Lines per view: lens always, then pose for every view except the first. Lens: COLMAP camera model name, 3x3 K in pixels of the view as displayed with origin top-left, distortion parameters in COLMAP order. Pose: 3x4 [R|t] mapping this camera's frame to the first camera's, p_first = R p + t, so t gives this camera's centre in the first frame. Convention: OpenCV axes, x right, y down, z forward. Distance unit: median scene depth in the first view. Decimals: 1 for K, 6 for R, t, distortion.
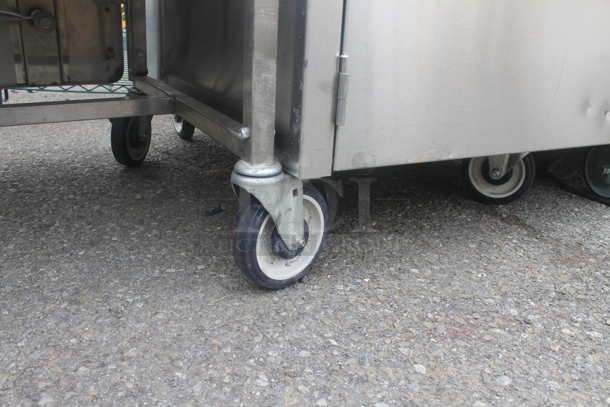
lens RADIAL K [[516.5, 0, 303.3], [0, 516.5, 194.9], [0, 0, 1]] dist [-0.175863, 0.141831]
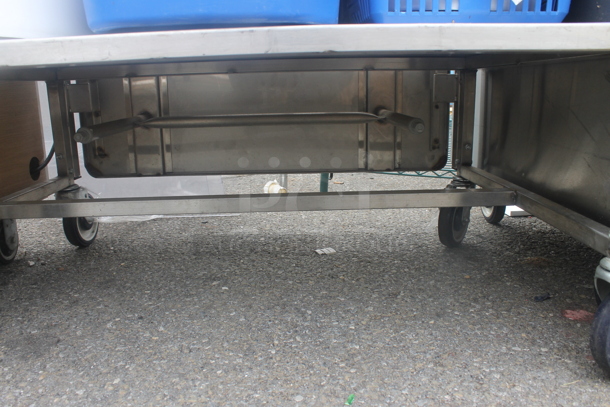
lens RADIAL K [[516.5, 0, 303.3], [0, 516.5, 194.9], [0, 0, 1]] dist [-0.175863, 0.141831]
pose [[0.881820, 0.042160, -0.469697, -0.166394], [-0.109928, 0.986935, -0.117794, -0.003548], [0.458594, 0.155506, 0.874934, -0.200678]]
